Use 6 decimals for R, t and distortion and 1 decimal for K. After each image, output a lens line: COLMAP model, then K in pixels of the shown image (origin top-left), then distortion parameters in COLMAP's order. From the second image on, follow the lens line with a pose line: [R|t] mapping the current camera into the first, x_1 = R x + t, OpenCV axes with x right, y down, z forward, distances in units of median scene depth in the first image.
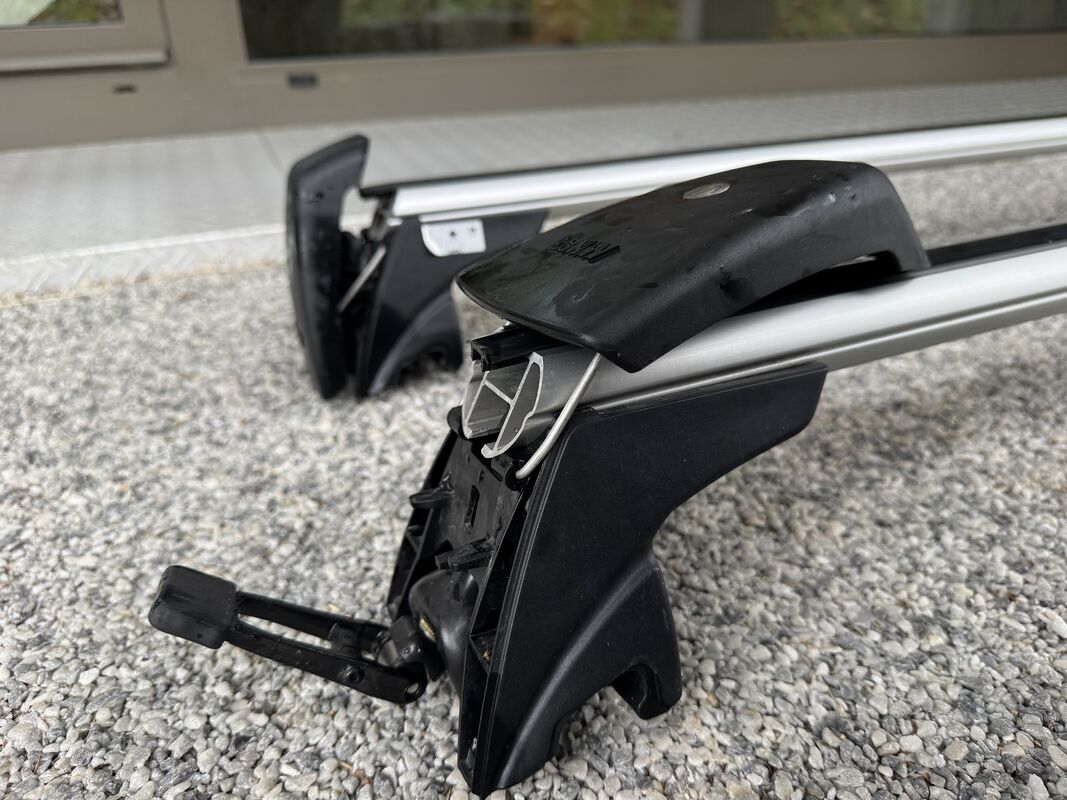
lens RADIAL K [[770.2, 0, 530.4], [0, 770.2, 402.1], [0, 0, 1]] dist [-0.009830, -0.020869]
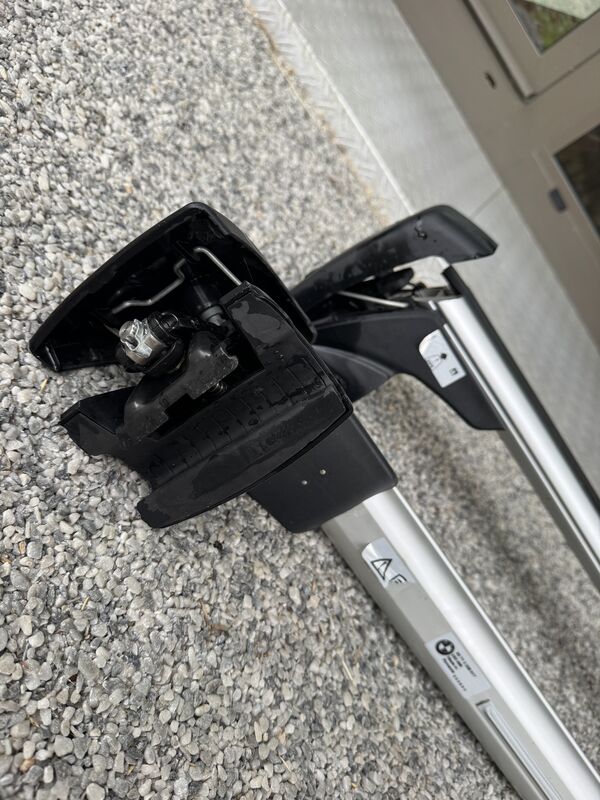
lens RADIAL K [[577.5, 0, 302.4], [0, 577.5, 400.7], [0, 0, 1]] dist [-0.009830, -0.020869]
pose [[0.346725, 0.922547, -0.169378, 0.027957], [-0.919052, 0.370230, 0.135178, -0.121232], [0.187417, 0.108798, 0.976237, 0.161134]]
